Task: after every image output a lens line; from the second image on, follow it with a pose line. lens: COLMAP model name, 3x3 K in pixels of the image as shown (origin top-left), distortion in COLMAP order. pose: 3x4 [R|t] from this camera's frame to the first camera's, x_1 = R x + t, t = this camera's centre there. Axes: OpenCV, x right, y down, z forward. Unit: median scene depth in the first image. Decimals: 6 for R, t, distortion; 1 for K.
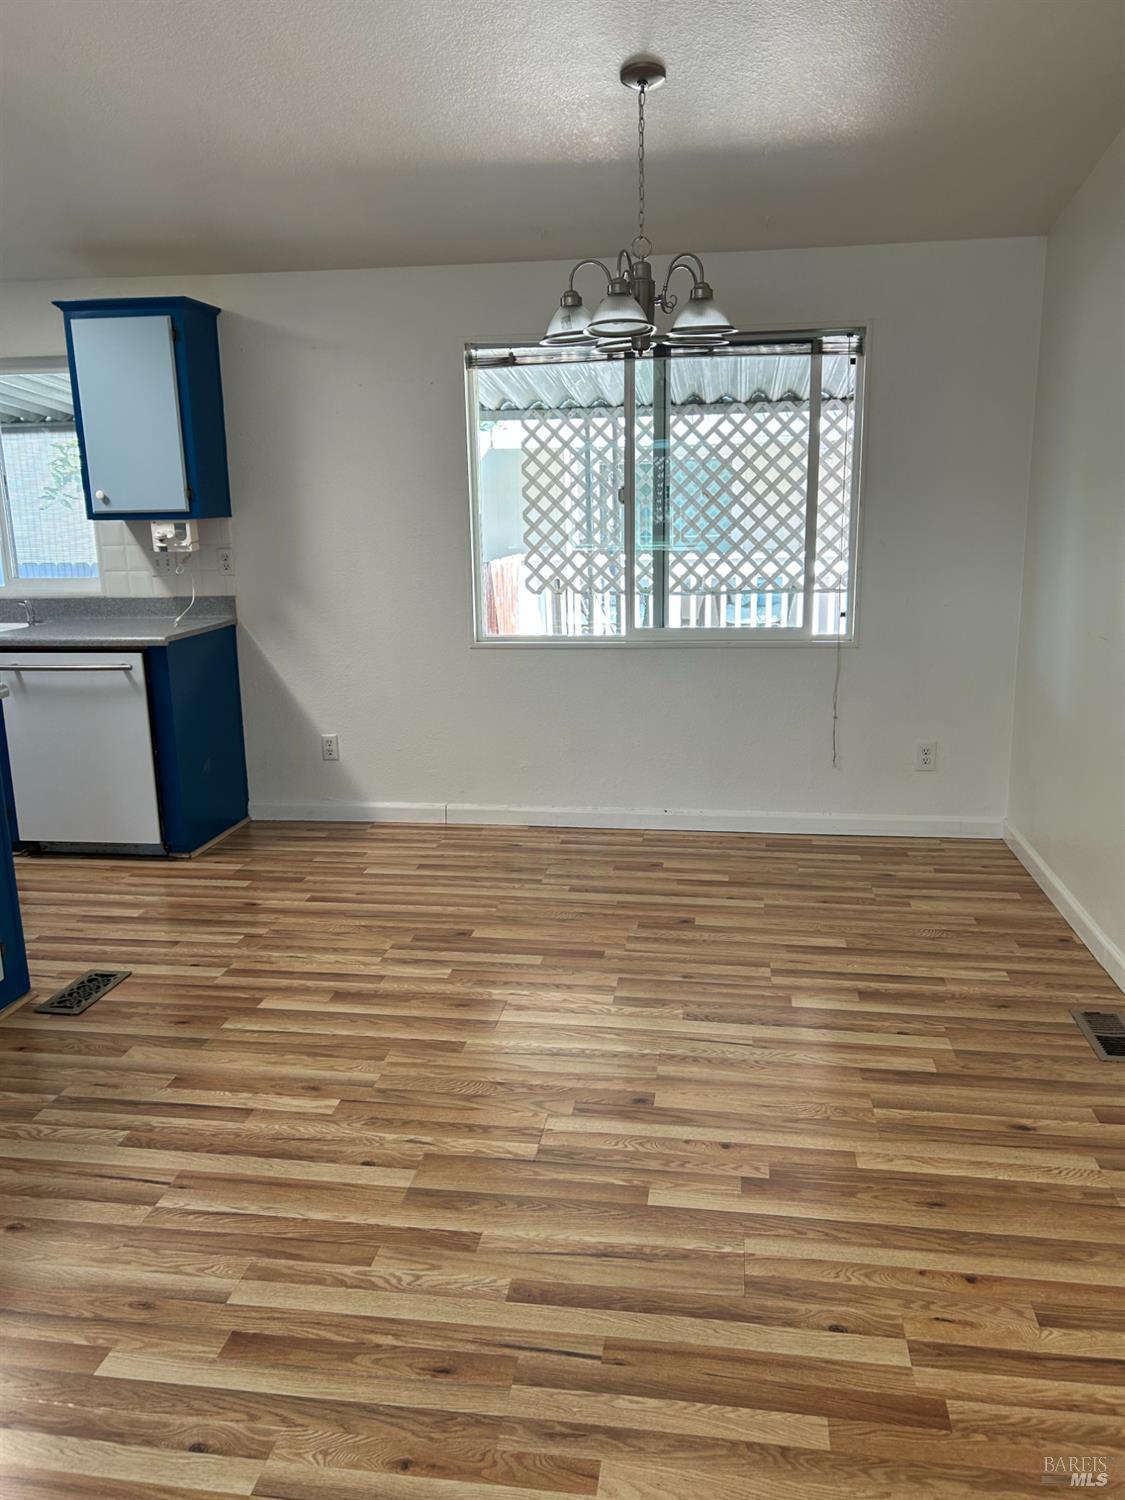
lens RADIAL K [[1131.9, 0, 551.7], [0, 1131.9, 744.8], [0, 0, 1]] dist [0.006400, -0.003338]
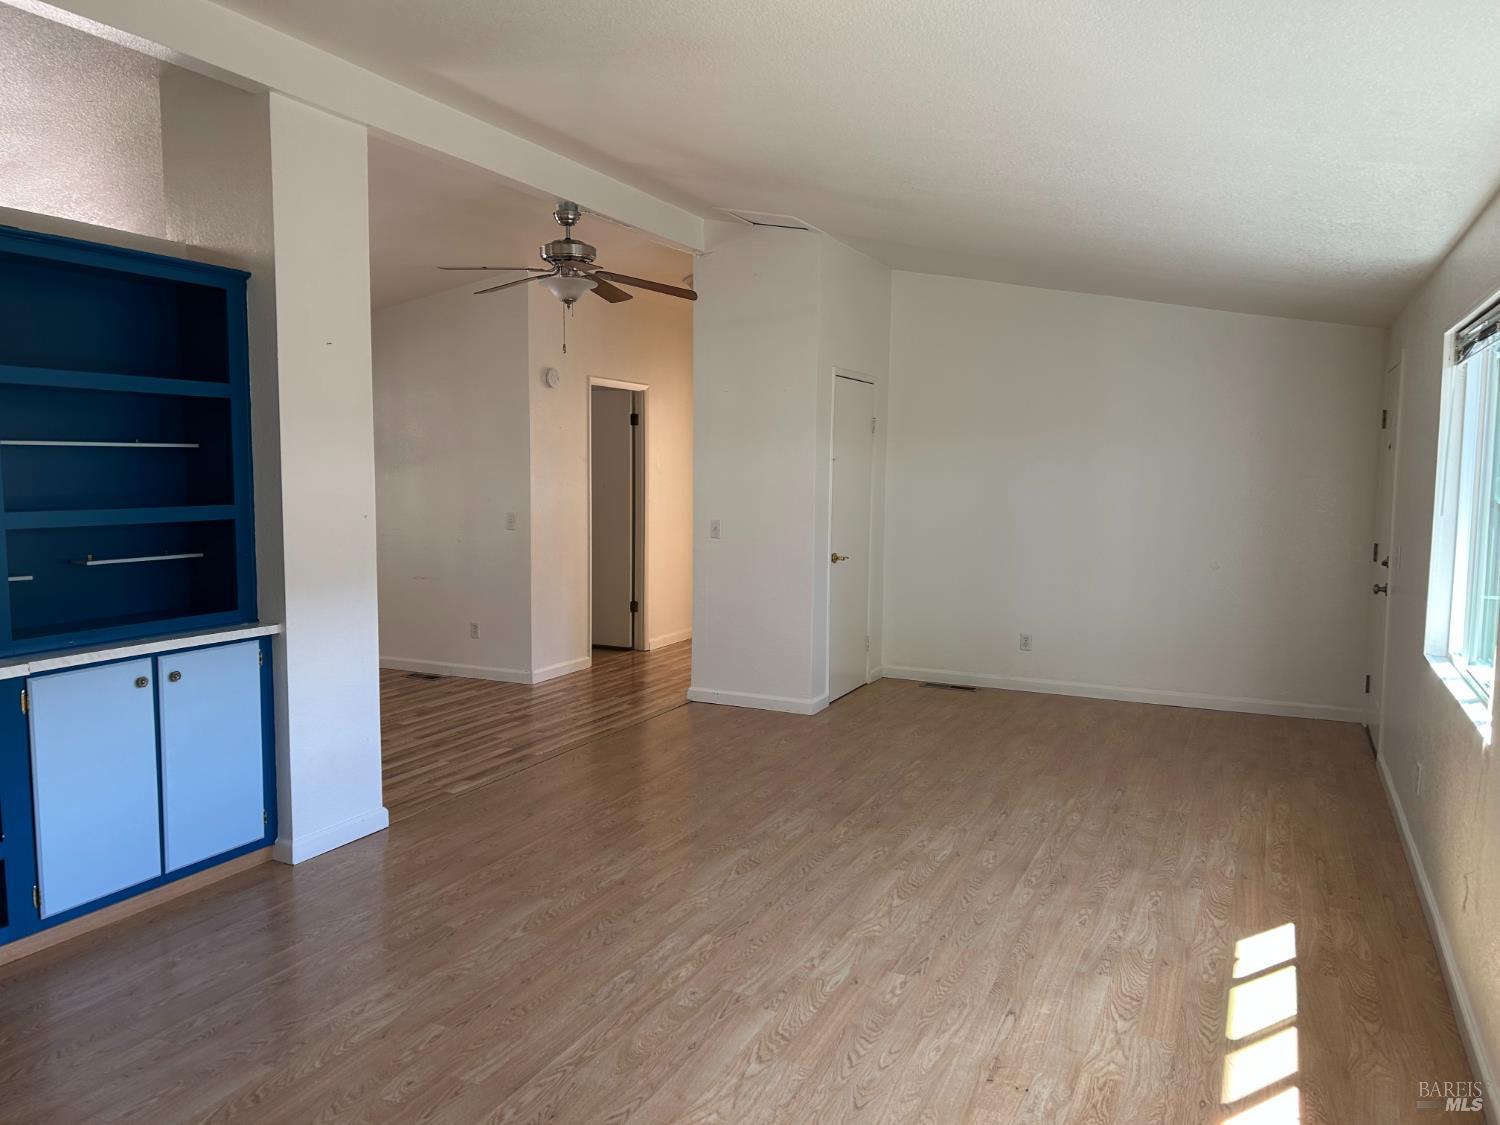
lens RADIAL K [[1131.9, 0, 750.0], [0, 1131.9, 562.5], [0, 0, 1]] dist [0.006400, -0.003338]
pose [[0.288077, -0.062082, 0.955593, -2.073750], [0.205466, 0.978663, 0.001641, 0.167729], [-0.935305, 0.195869, 0.294686, -0.614586]]
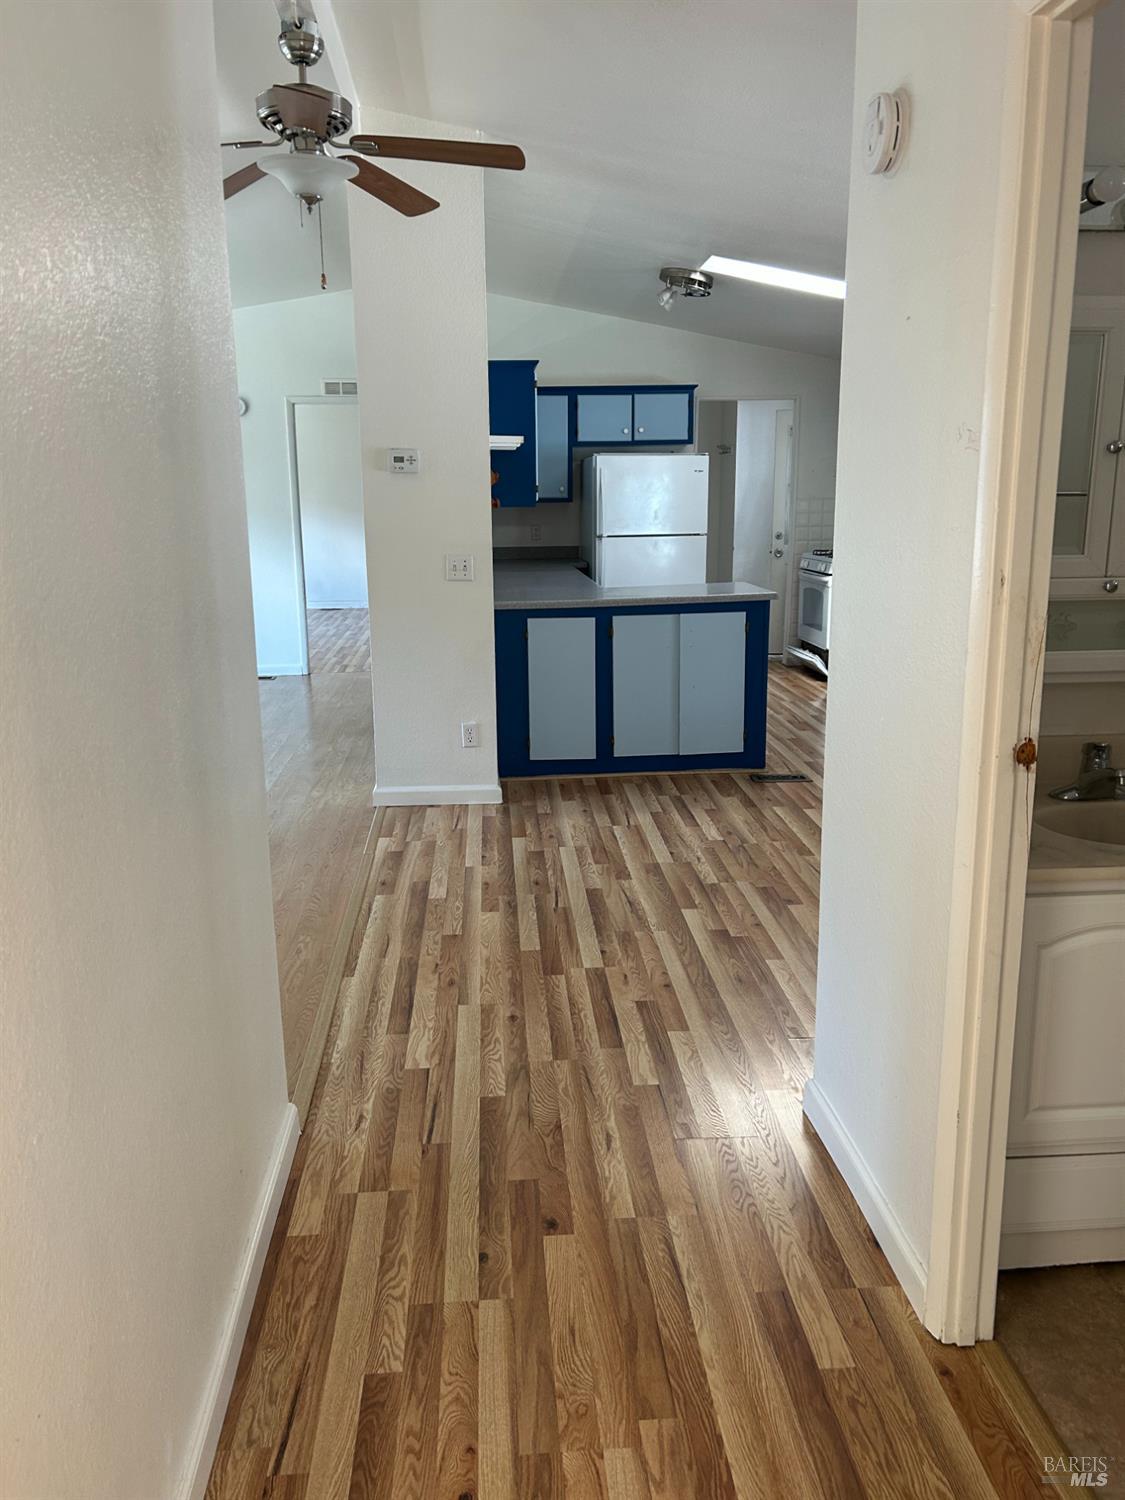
lens RADIAL K [[1131.9, 0, 551.7], [0, 1131.9, 744.8], [0, 0, 1]] dist [0.006400, -0.003338]
pose [[0.209870, 0.236667, -0.948654, 1.440304], [-0.214661, 0.957742, 0.191444, -0.104177], [0.953874, 0.163461, 0.251804, 0.310377]]
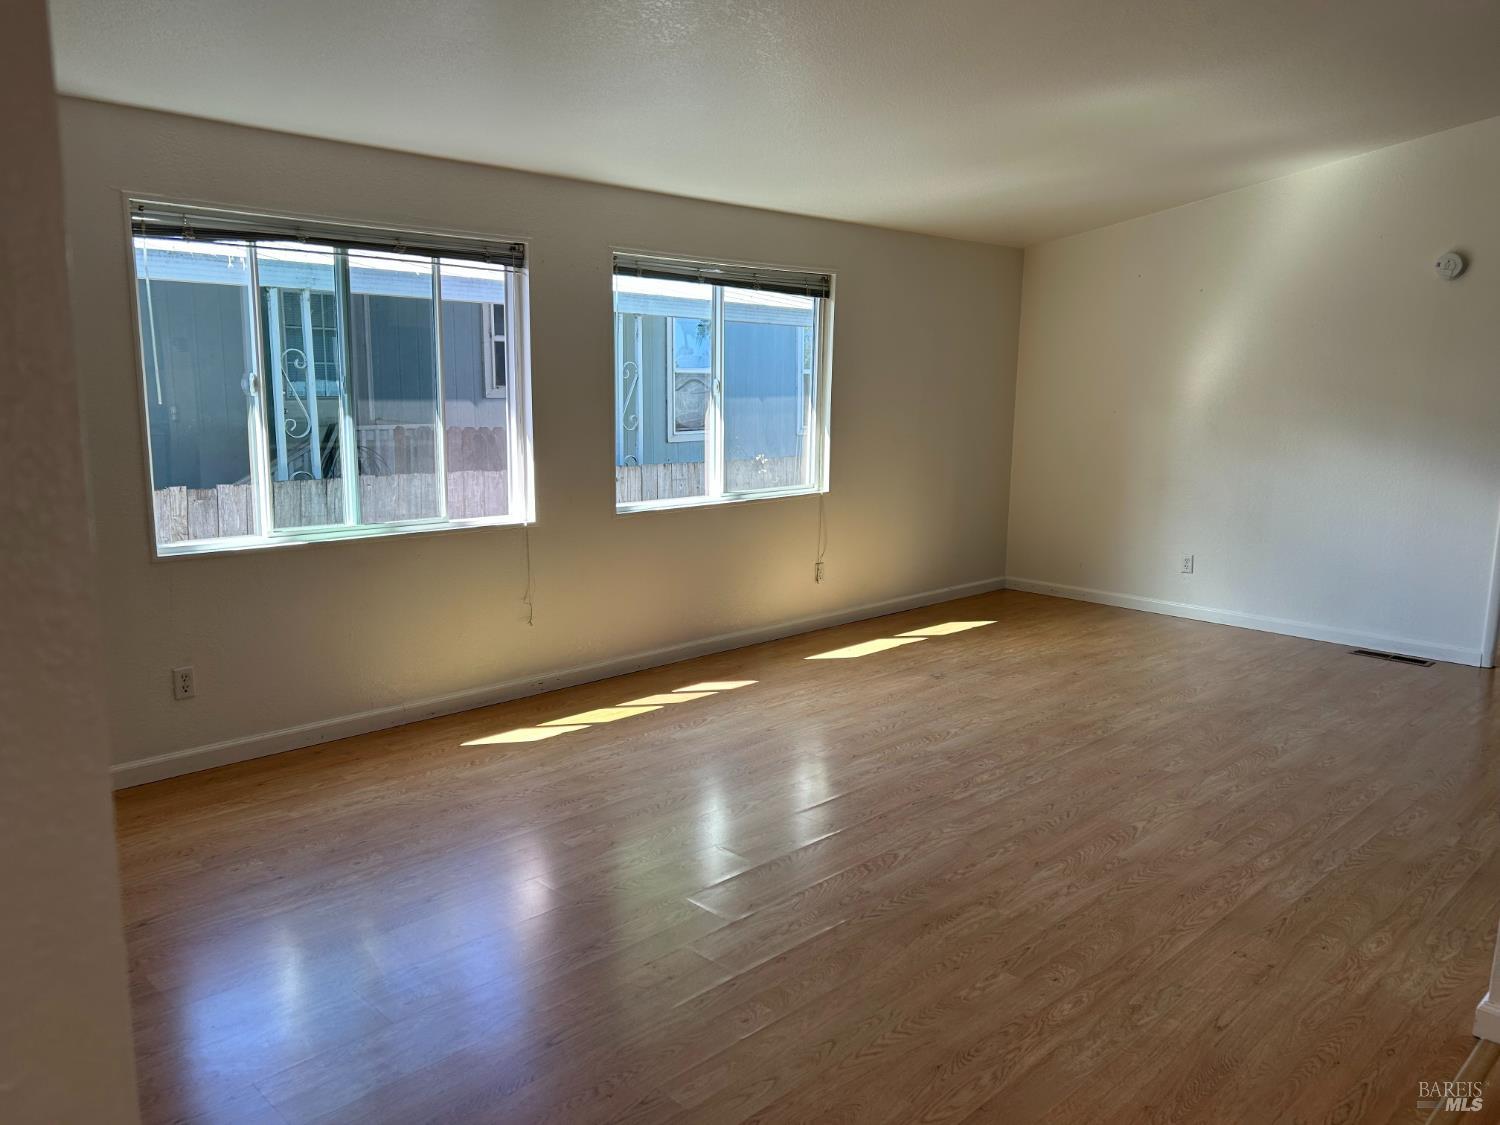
lens RADIAL K [[1131.9, 0, 750.0], [0, 1131.9, 562.5], [0, 0, 1]] dist [0.006400, -0.003338]
pose [[-0.599032, 0.147017, -0.787113, 0.570644], [-0.182495, 0.932062, 0.312978, -0.118176], [0.779651, 0.331128, -0.531505, 0.437900]]
